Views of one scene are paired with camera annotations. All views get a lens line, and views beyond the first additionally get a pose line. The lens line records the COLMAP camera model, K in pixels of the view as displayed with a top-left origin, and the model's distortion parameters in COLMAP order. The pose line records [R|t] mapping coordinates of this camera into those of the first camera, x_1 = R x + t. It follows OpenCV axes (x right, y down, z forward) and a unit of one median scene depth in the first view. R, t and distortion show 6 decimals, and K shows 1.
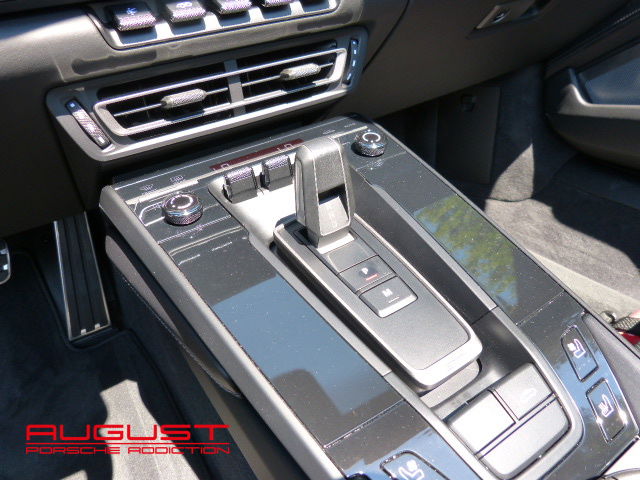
lens RADIAL K [[469.6, 0, 320.0], [0, 469.6, 240.0], [0, 0, 1]] dist [-0.045459, 0.009875]
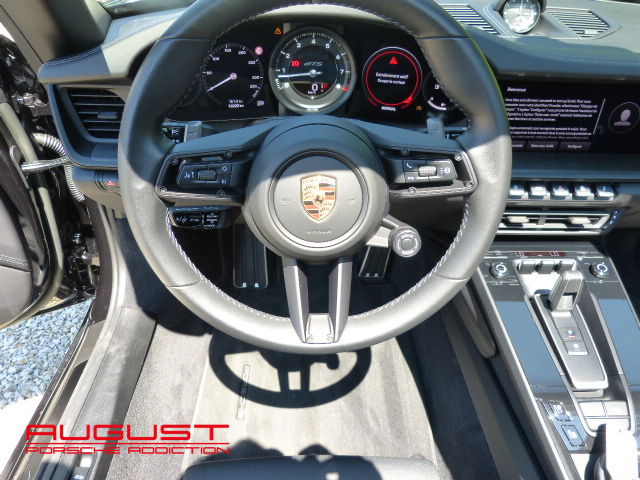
lens RADIAL K [[469.6, 0, 320.0], [0, 469.6, 240.0], [0, 0, 1]] dist [-0.045459, 0.009875]
pose [[0.846890, 0.387246, -0.364442, -0.248714], [-0.361016, 0.921892, 0.140648, -0.194917], [0.390442, 0.012456, 0.920543, -1.330276]]
